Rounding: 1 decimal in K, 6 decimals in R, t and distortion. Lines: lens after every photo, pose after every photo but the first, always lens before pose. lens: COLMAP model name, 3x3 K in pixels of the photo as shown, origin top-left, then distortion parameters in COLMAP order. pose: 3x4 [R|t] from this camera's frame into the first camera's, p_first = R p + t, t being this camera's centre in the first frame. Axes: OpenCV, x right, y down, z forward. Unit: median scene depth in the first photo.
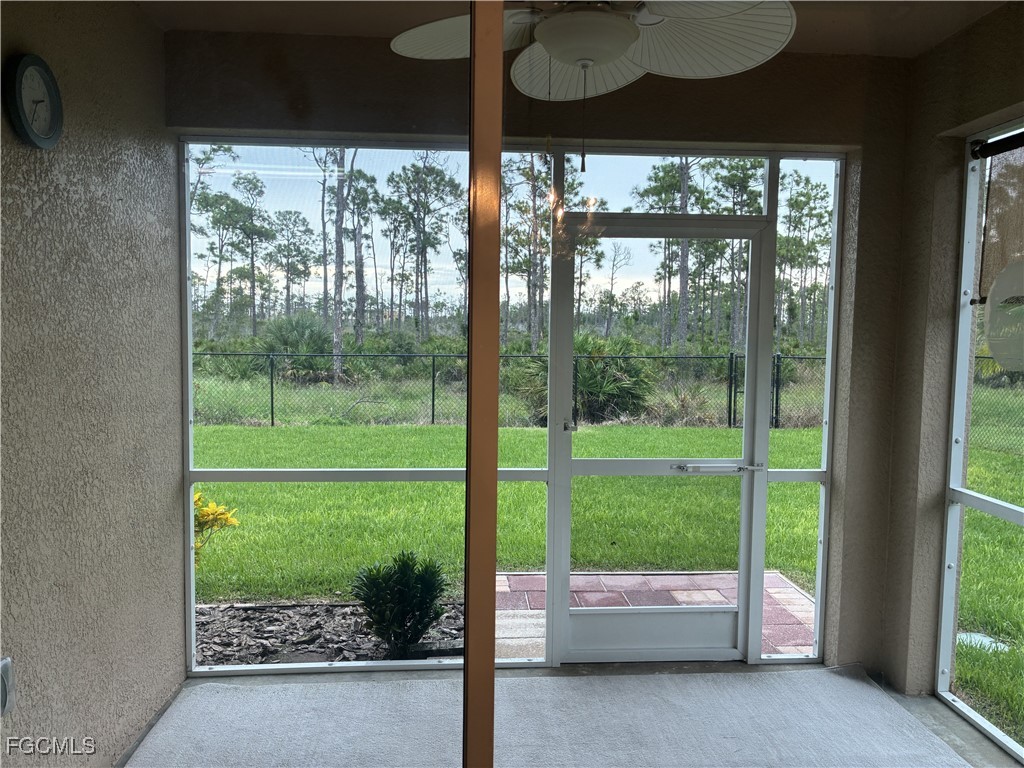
lens RADIAL K [[775.0, 0, 514.6], [0, 775.0, 381.8], [0, 0, 1]] dist [0.015847, -0.009508]
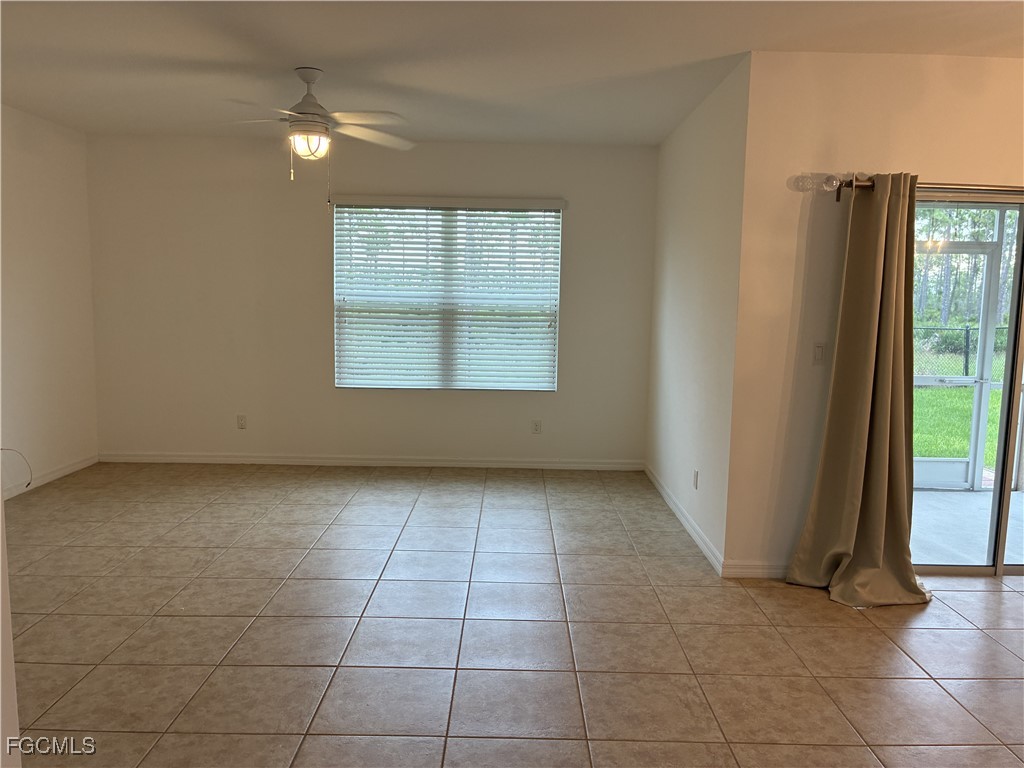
lens RADIAL K [[771.9, 0, 512.0], [0, 771.9, 384.0], [0, 0, 1]] dist [0.048765, -0.063723]
pose [[0.997277, 0.013800, -0.072438, -0.038769], [-0.010843, 0.999098, 0.041055, 0.003253], [0.072939, -0.040157, 0.996528, -0.052565]]
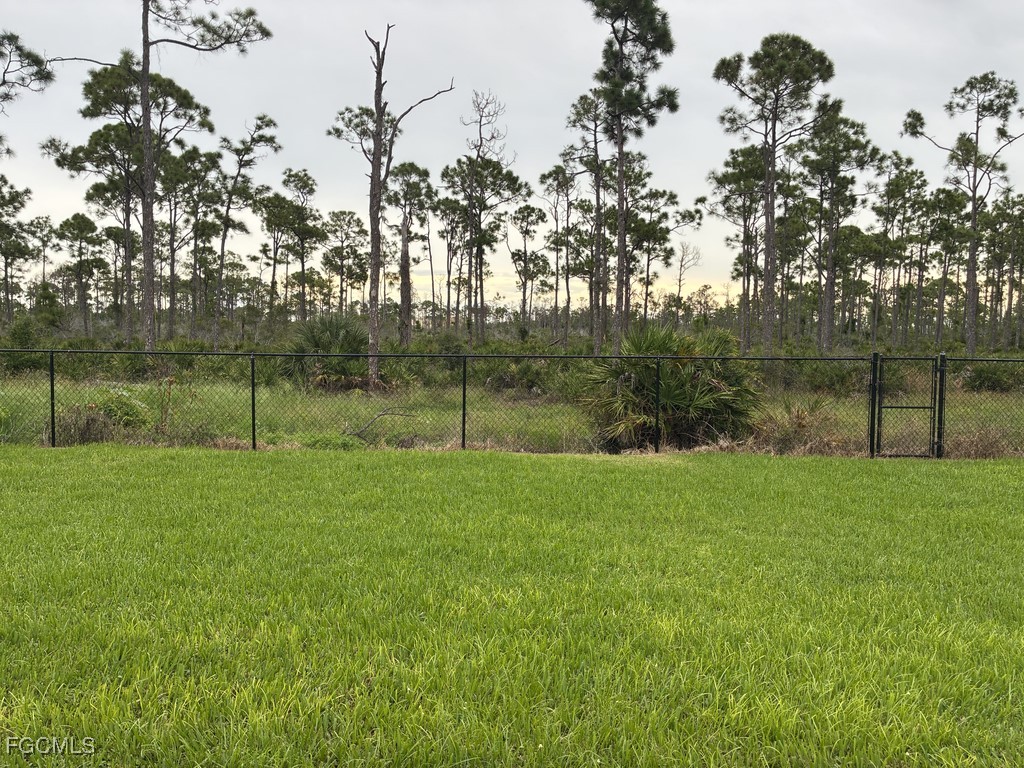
lens RADIAL K [[775.3, 0, 512.0], [0, 775.3, 384.0], [0, 0, 1]] dist [0.022850, -0.025457]
pose [[0.996610, 0.004394, -0.082150, 0.000444], [-0.004820, 0.999976, -0.004984, -0.000846], [0.082126, 0.005363, 0.996608, 0.065549]]
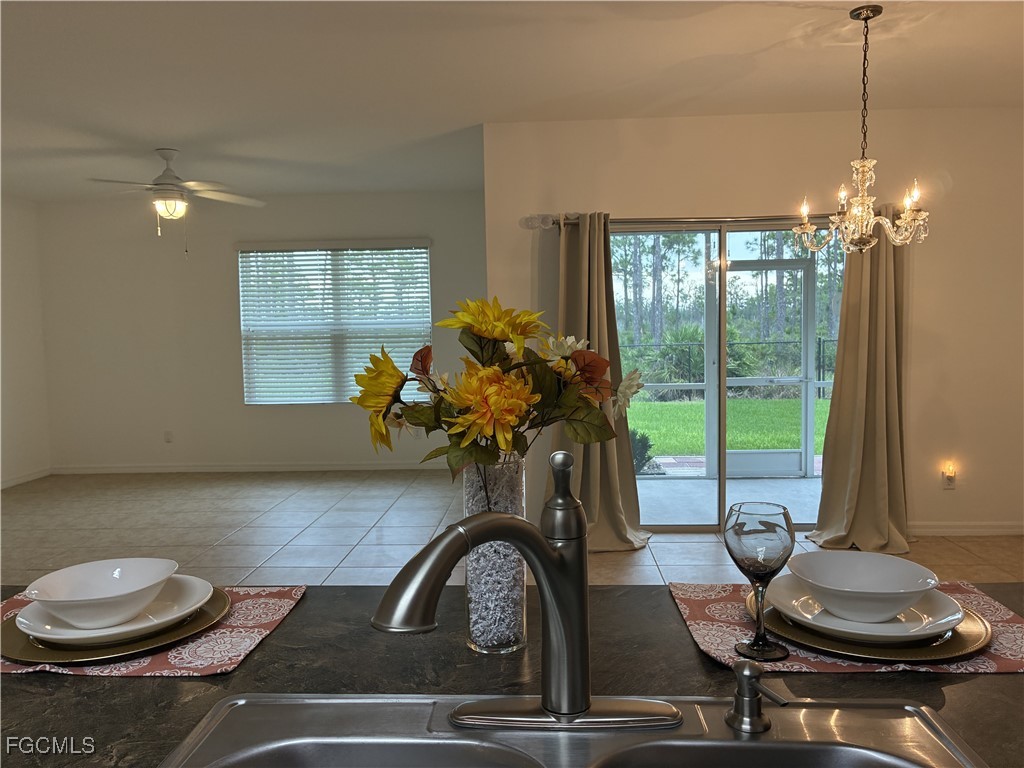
lens RADIAL K [[775.0, 0, 514.6], [0, 775.0, 381.8], [0, 0, 1]] dist [0.015847, -0.009508]
pose [[0.992482, -0.024480, -0.119914, -0.012896], [0.024364, 0.999700, -0.002432, 0.005954], [0.119937, -0.000508, 0.992781, -0.067138]]
